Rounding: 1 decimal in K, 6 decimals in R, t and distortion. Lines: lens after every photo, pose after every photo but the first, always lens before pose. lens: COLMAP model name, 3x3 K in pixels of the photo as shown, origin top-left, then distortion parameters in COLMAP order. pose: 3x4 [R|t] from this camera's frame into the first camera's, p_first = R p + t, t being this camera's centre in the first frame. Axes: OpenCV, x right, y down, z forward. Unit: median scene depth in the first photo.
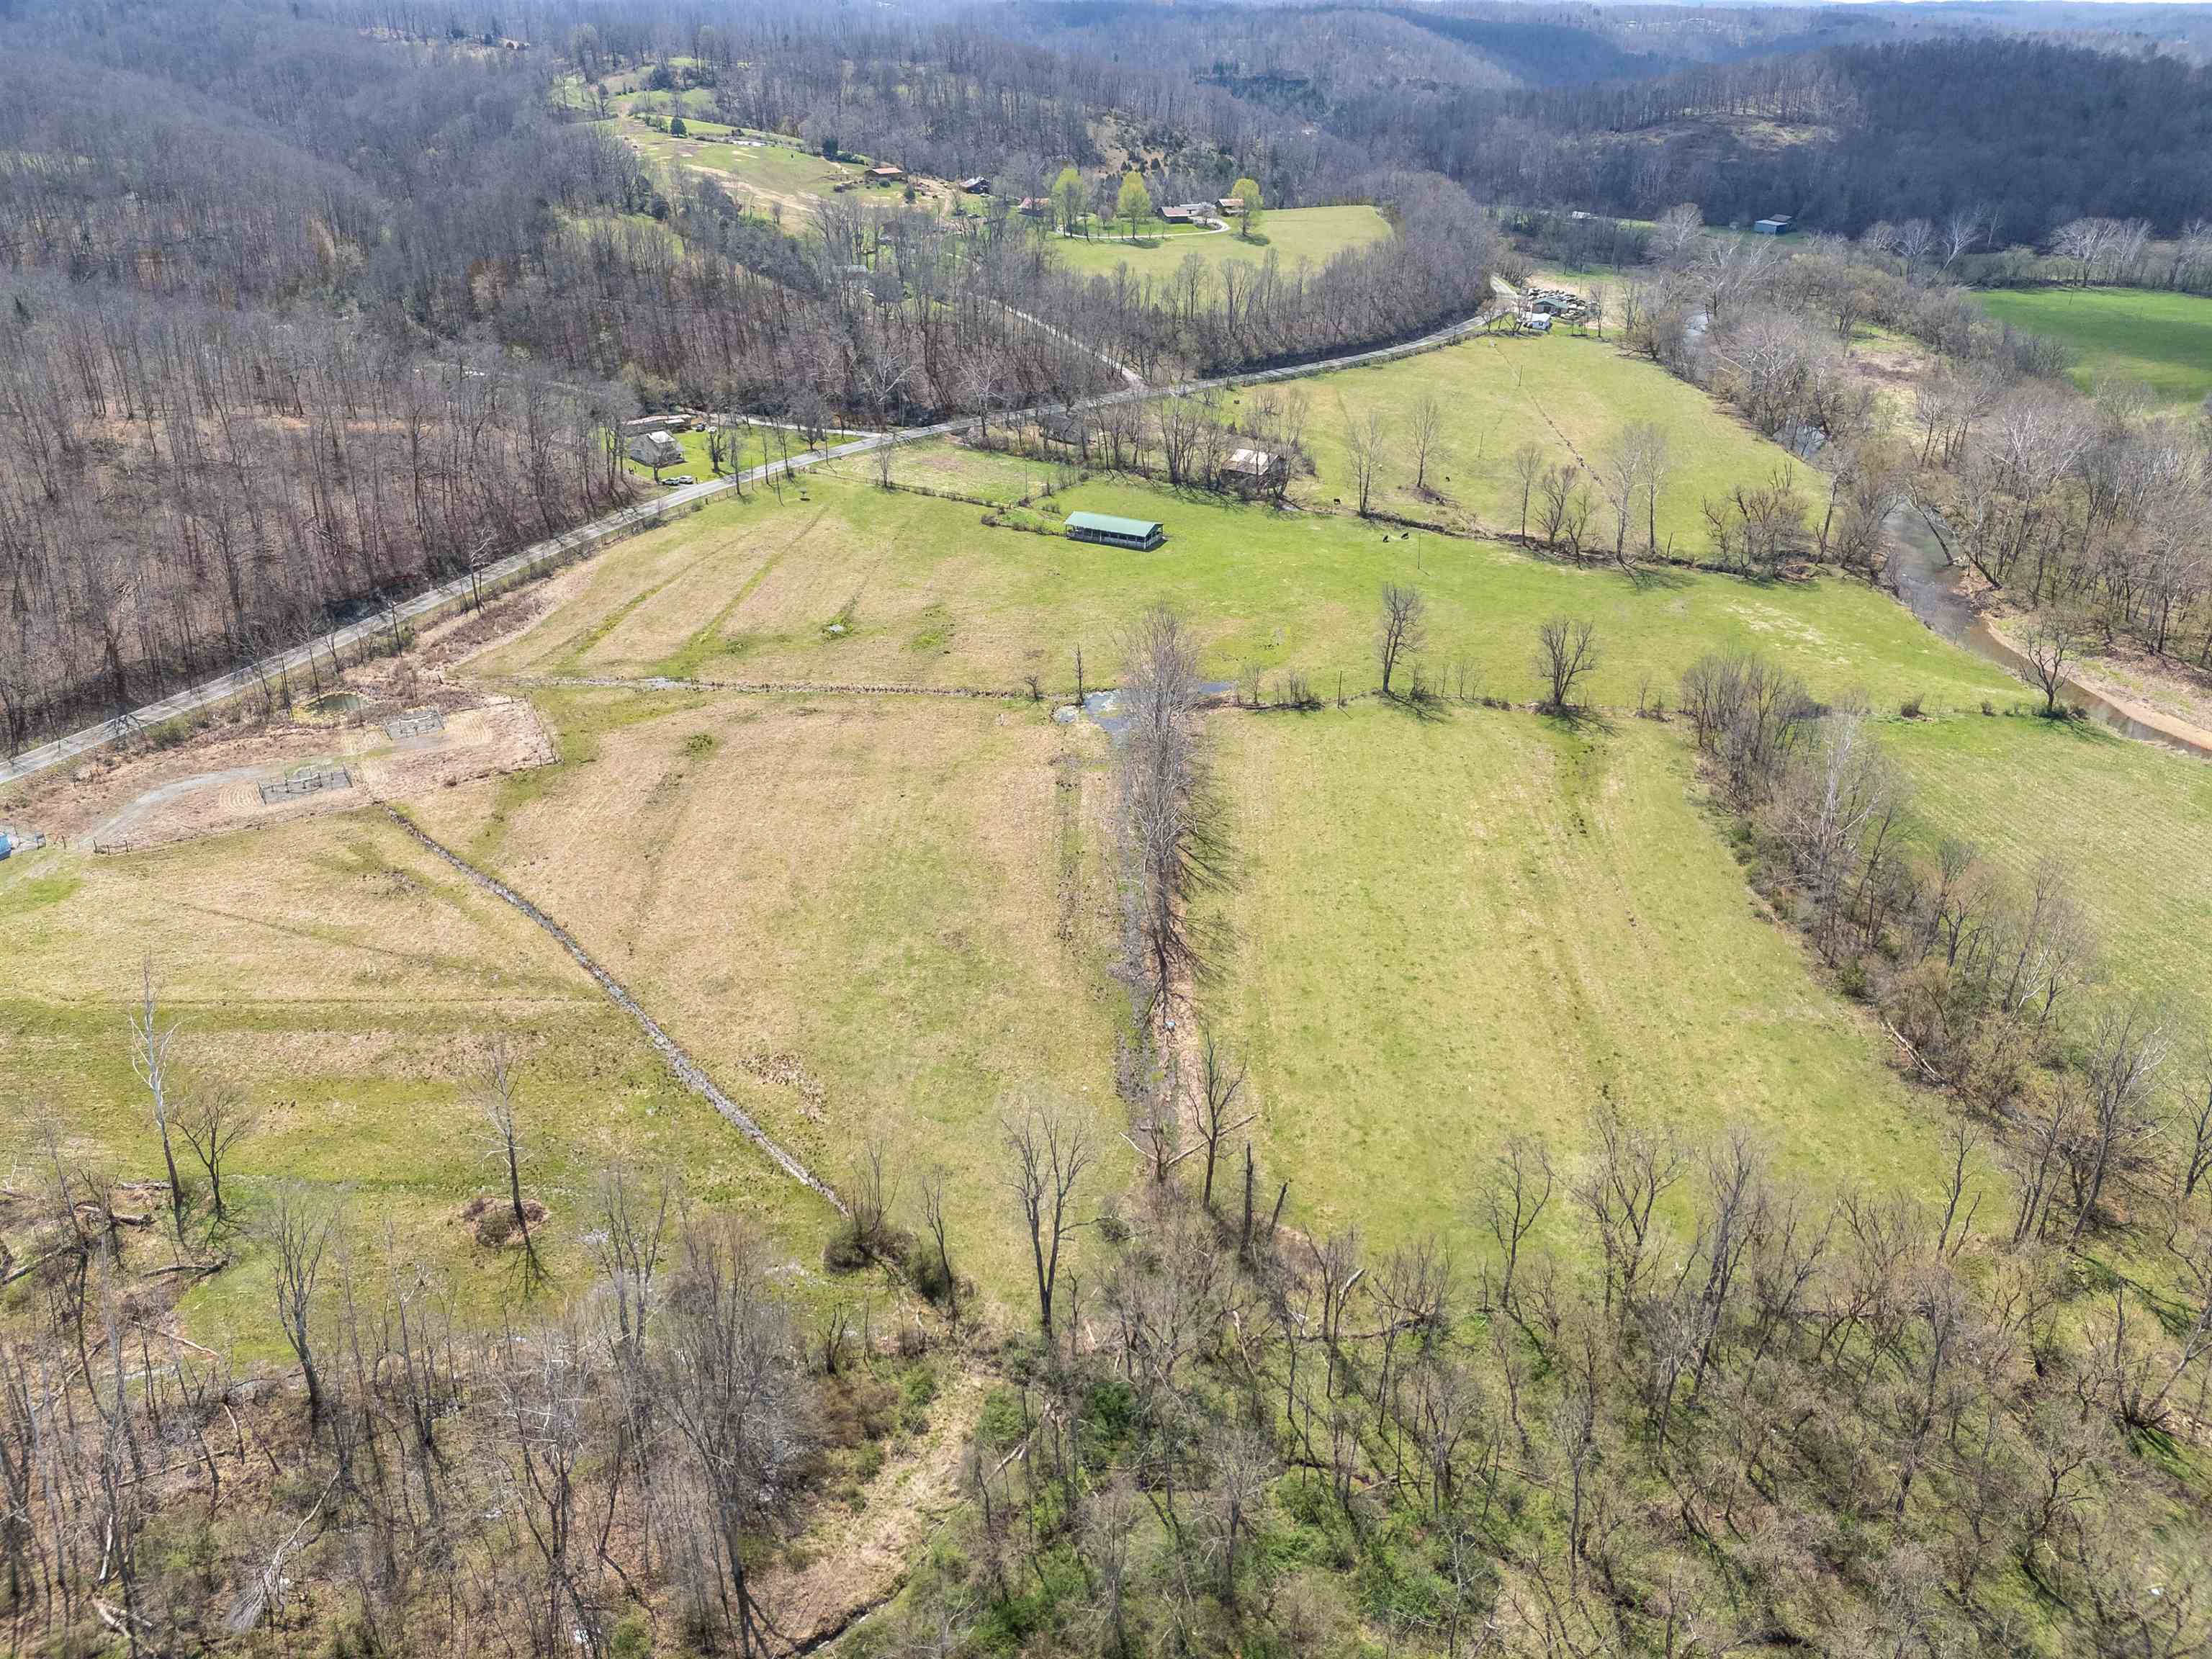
lens RADIAL K [[1626.3, 0, 1106.0], [0, 1626.3, 829.5], [0, 0, 1]] dist [0.012590, -0.000394]
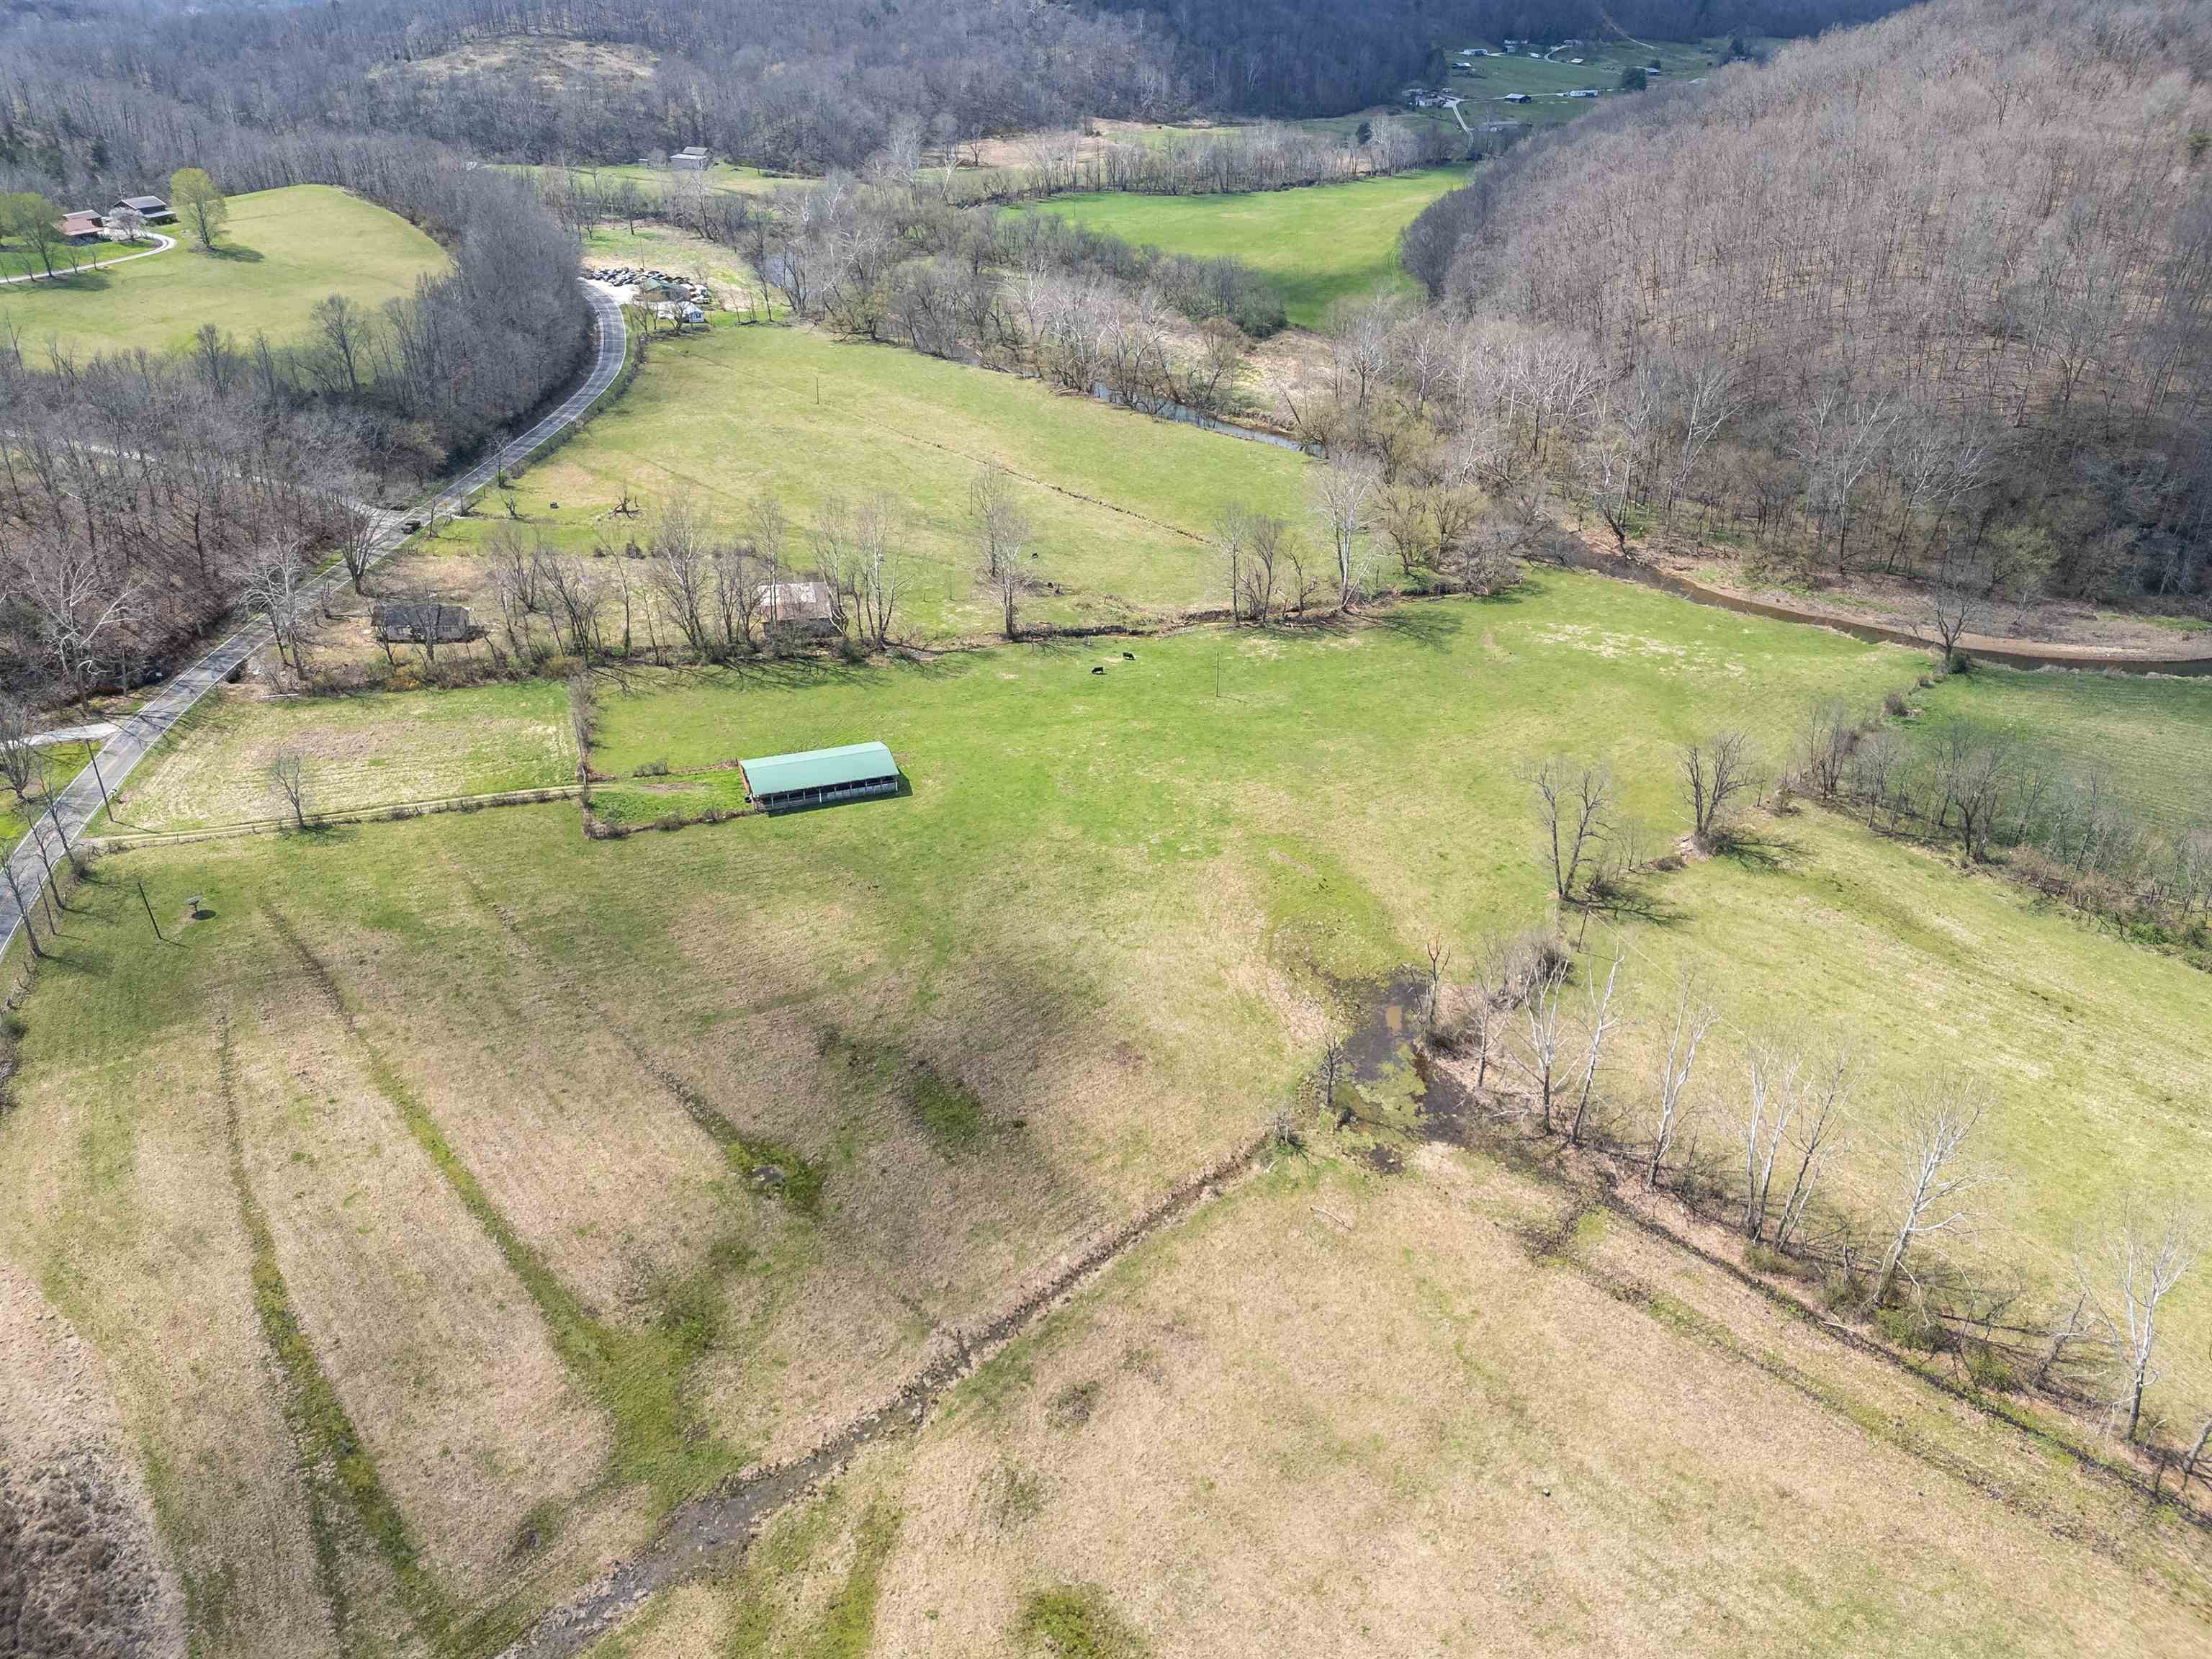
lens RADIAL K [[1626.3, 0, 1106.0], [0, 1626.3, 829.5], [0, 0, 1]] dist [0.012590, -0.000394]
pose [[0.686042, -0.348165, 0.638849, -0.327068], [0.320429, 0.932911, 0.164325, -0.235364], [-0.653202, 0.091972, 0.751578, 0.471530]]
